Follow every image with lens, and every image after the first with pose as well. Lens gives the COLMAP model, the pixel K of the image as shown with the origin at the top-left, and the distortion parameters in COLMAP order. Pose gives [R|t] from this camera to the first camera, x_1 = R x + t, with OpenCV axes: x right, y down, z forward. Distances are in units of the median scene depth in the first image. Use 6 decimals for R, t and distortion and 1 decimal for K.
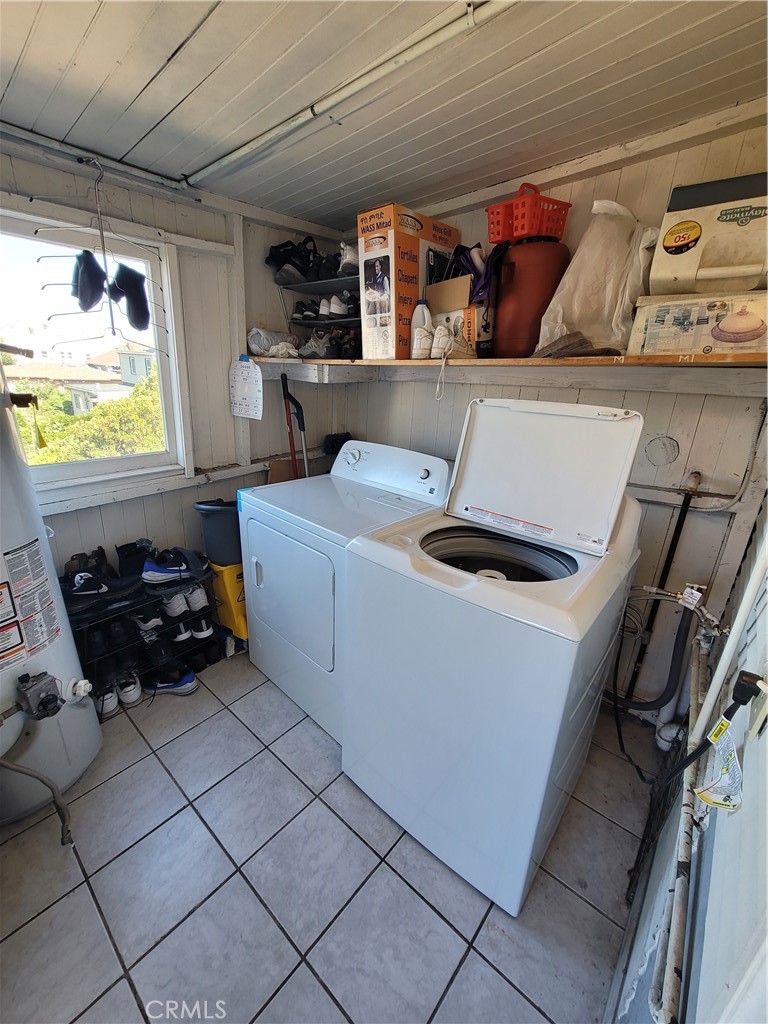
lens RADIAL K [[420.2, 0, 385.2], [0, 420.2, 511.4], [0, 0, 1]] dist [-0.003799, 0.002674]
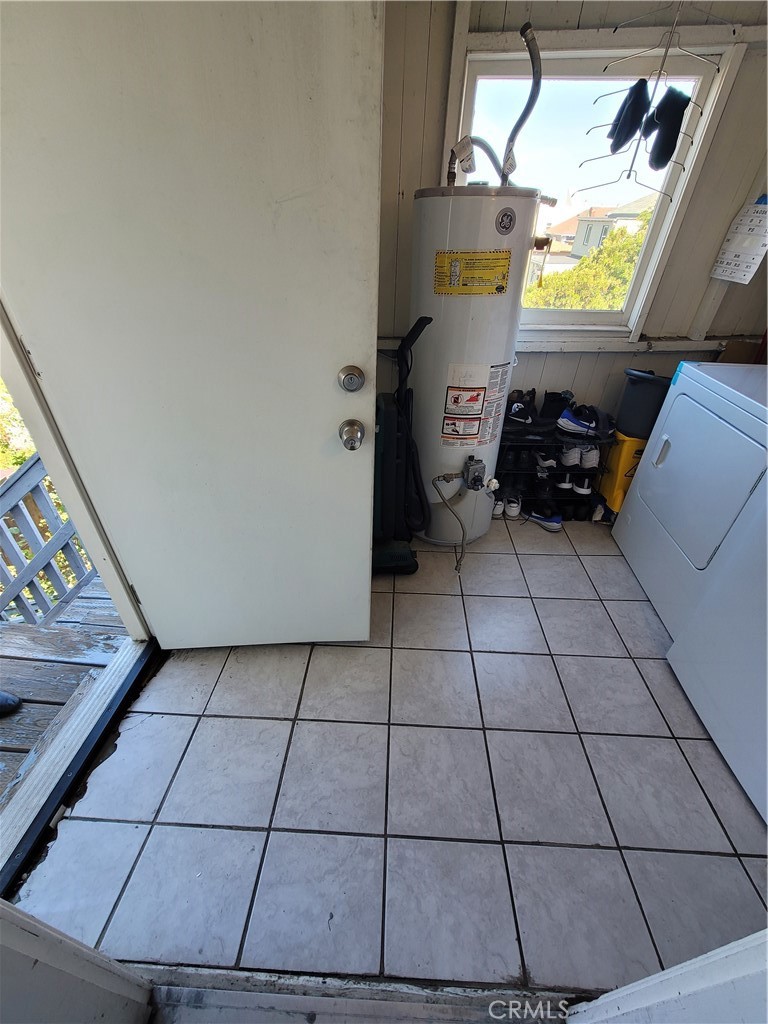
lens RADIAL K [[420.2, 0, 385.7], [0, 420.2, 512.2], [0, 0, 1]] dist [-0.003799, 0.002674]
pose [[0.623404, 0.420036, -0.659497, -0.000564], [-0.243371, 0.905795, 0.346852, 0.091042], [0.743059, -0.055726, 0.666901, -0.141676]]
